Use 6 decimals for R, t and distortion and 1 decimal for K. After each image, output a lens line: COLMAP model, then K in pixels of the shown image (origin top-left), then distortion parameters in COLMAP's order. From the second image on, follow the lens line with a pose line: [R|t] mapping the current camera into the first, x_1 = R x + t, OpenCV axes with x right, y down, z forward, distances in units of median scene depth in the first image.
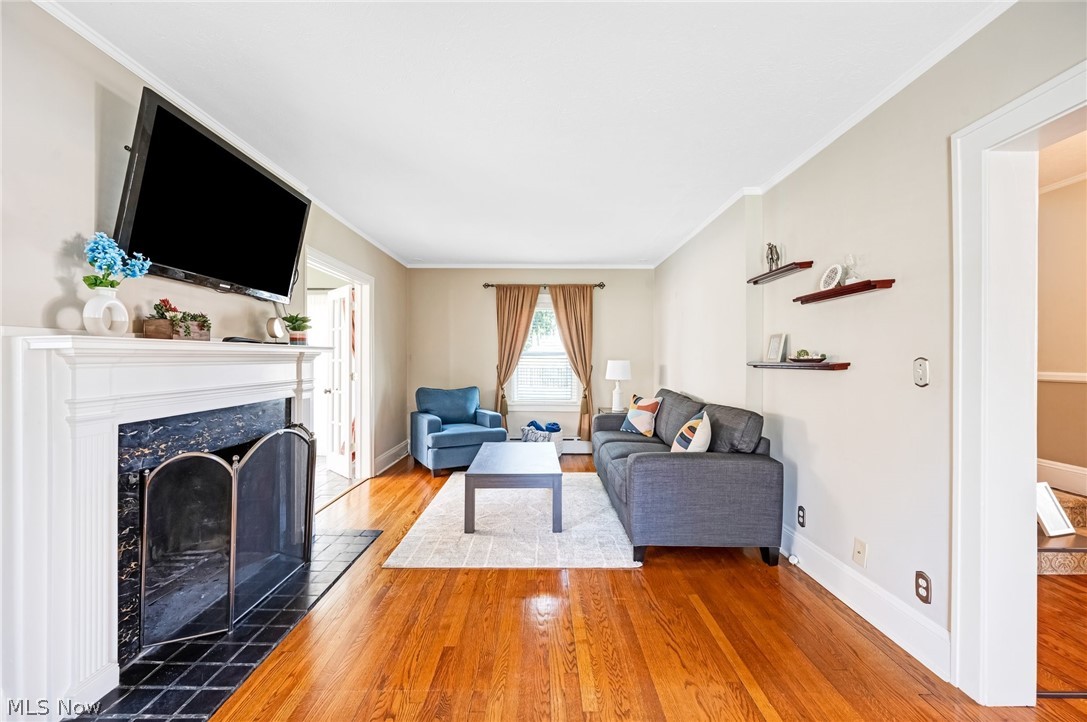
lens RADIAL K [[433.4, 0, 537.4], [0, 433.4, 365.0], [0, 0, 1]] dist [0.000130, -0.001205]
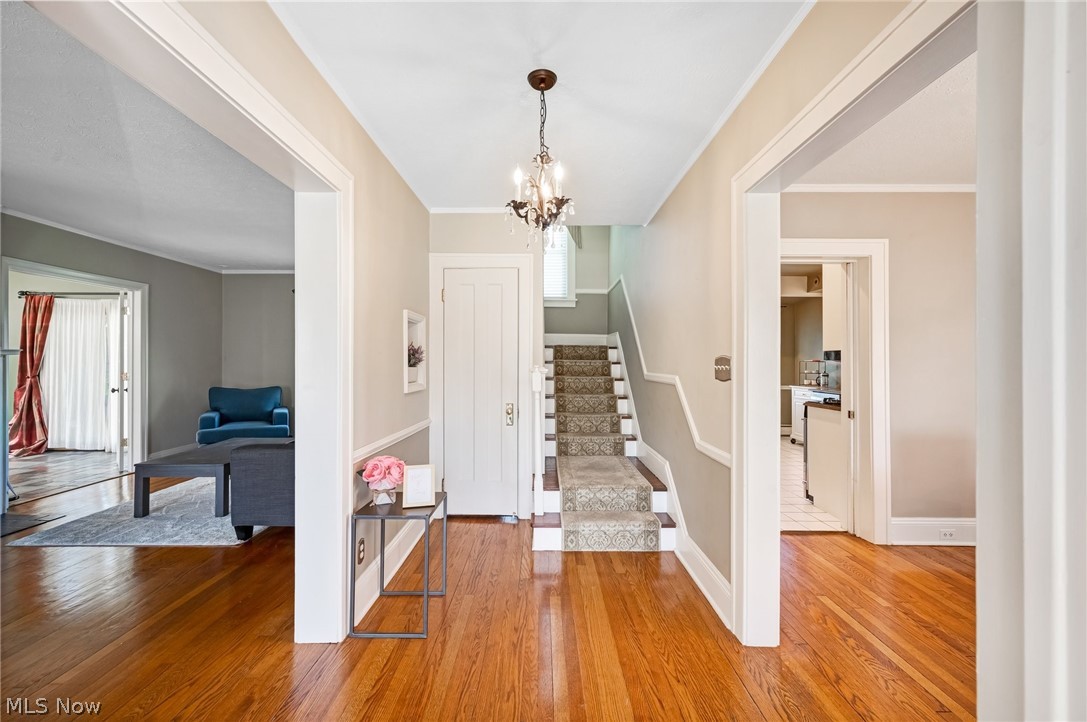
lens RADIAL K [[433.4, 0, 543.8], [0, 433.4, 365.6], [0, 0, 1]] dist [0.000130, -0.001205]
pose [[0.999950, 0.002651, 0.009628, 1.002207], [-0.002621, 0.999992, -0.003104, 0.001186], [-0.009636, 0.003079, 0.999949, -0.134404]]
